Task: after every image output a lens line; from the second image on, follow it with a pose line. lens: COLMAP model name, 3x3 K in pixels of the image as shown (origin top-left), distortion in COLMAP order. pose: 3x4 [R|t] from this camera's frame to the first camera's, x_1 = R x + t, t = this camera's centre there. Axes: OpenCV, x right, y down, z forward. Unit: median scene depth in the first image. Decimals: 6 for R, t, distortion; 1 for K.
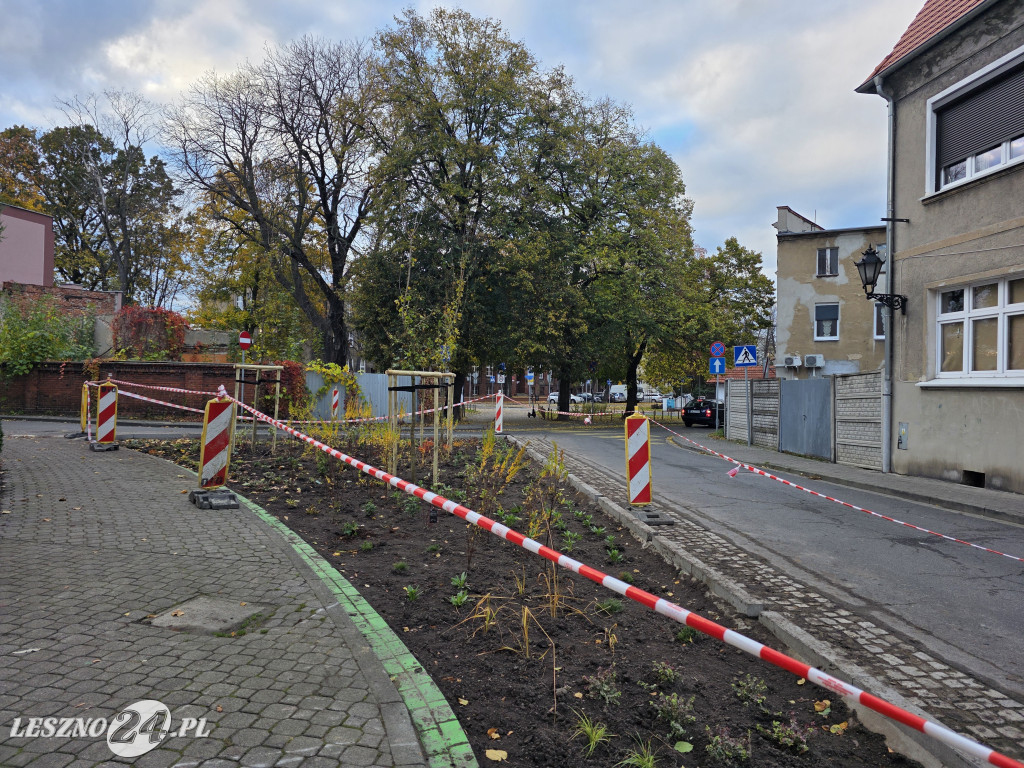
lens RADIAL K [[684.4, 0, 512.1], [0, 684.4, 380.0], [0, 0, 1]] dist [0.051780, -0.032193]
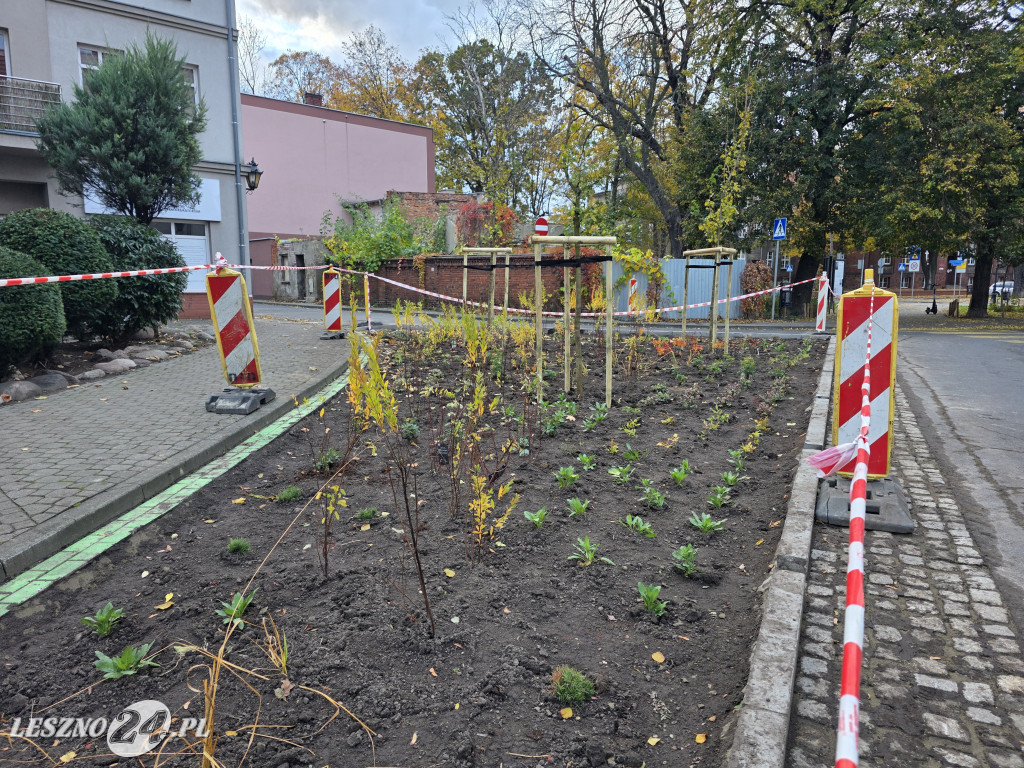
lens RADIAL K [[684.4, 0, 508.6], [0, 684.4, 381.3], [0, 0, 1]] dist [0.051780, -0.032193]
pose [[0.838439, 0.059140, -0.541778, 0.089553], [0.021949, 0.989624, 0.141994, 0.015631], [0.544554, -0.130945, 0.828441, 0.177656]]
